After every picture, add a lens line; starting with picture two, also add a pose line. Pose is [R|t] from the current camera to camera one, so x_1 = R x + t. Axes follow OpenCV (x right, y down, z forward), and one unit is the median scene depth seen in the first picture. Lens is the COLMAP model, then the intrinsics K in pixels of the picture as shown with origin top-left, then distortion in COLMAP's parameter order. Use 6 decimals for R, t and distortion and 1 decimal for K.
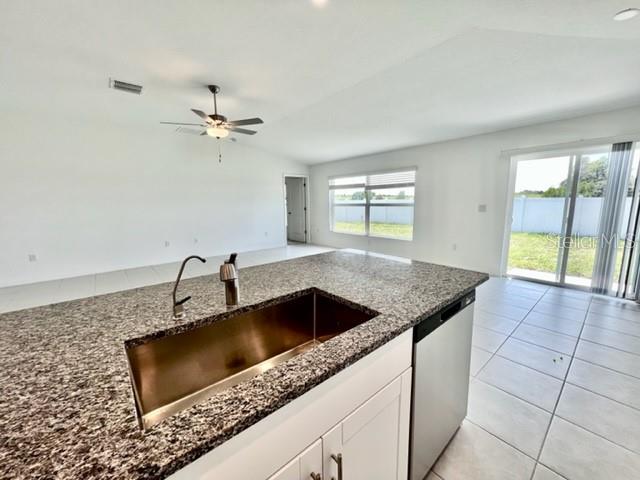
lens RADIAL K [[255.9, 0, 321.6], [0, 255.9, 240.3], [0, 0, 1]] dist [-0.000624, -0.000299]
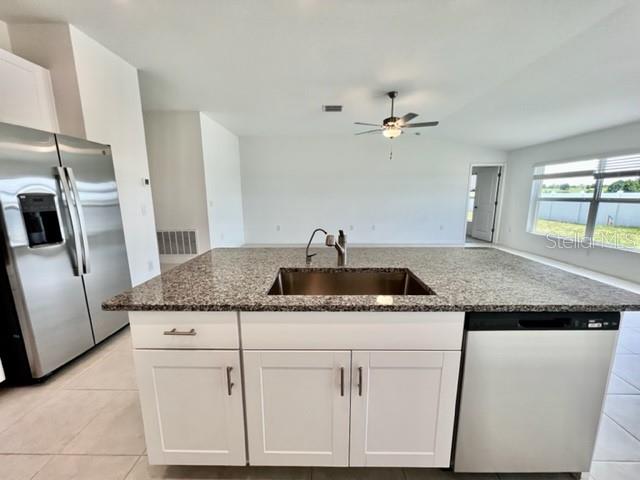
lens RADIAL K [[255.9, 0, 321.6], [0, 255.9, 240.3], [0, 0, 1]] dist [-0.000624, -0.000299]
pose [[0.754212, 0.125497, -0.644527, 0.103398], [-0.105379, 0.991977, 0.069838, 0.003099], [0.648120, 0.015247, 0.761385, -0.040498]]
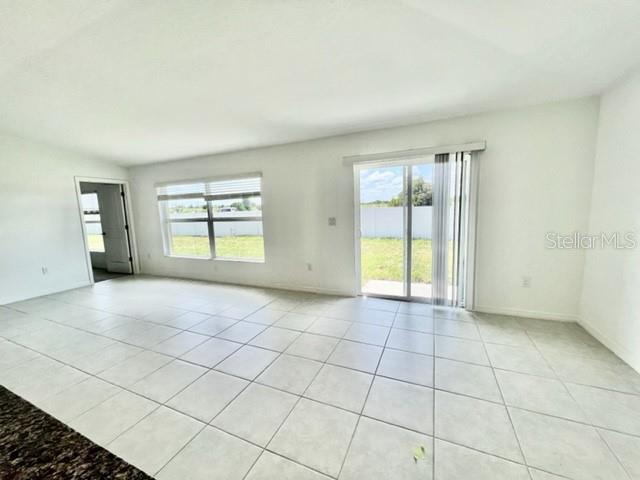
lens RADIAL K [[255.9, 0, 321.6], [0, 255.9, 240.3], [0, 0, 1]] dist [-0.000624, -0.000299]
pose [[0.900414, -0.069755, 0.429406, 0.194238], [0.086135, 0.996106, -0.018802, -0.042929], [-0.426422, 0.053916, 0.902916, 0.205092]]
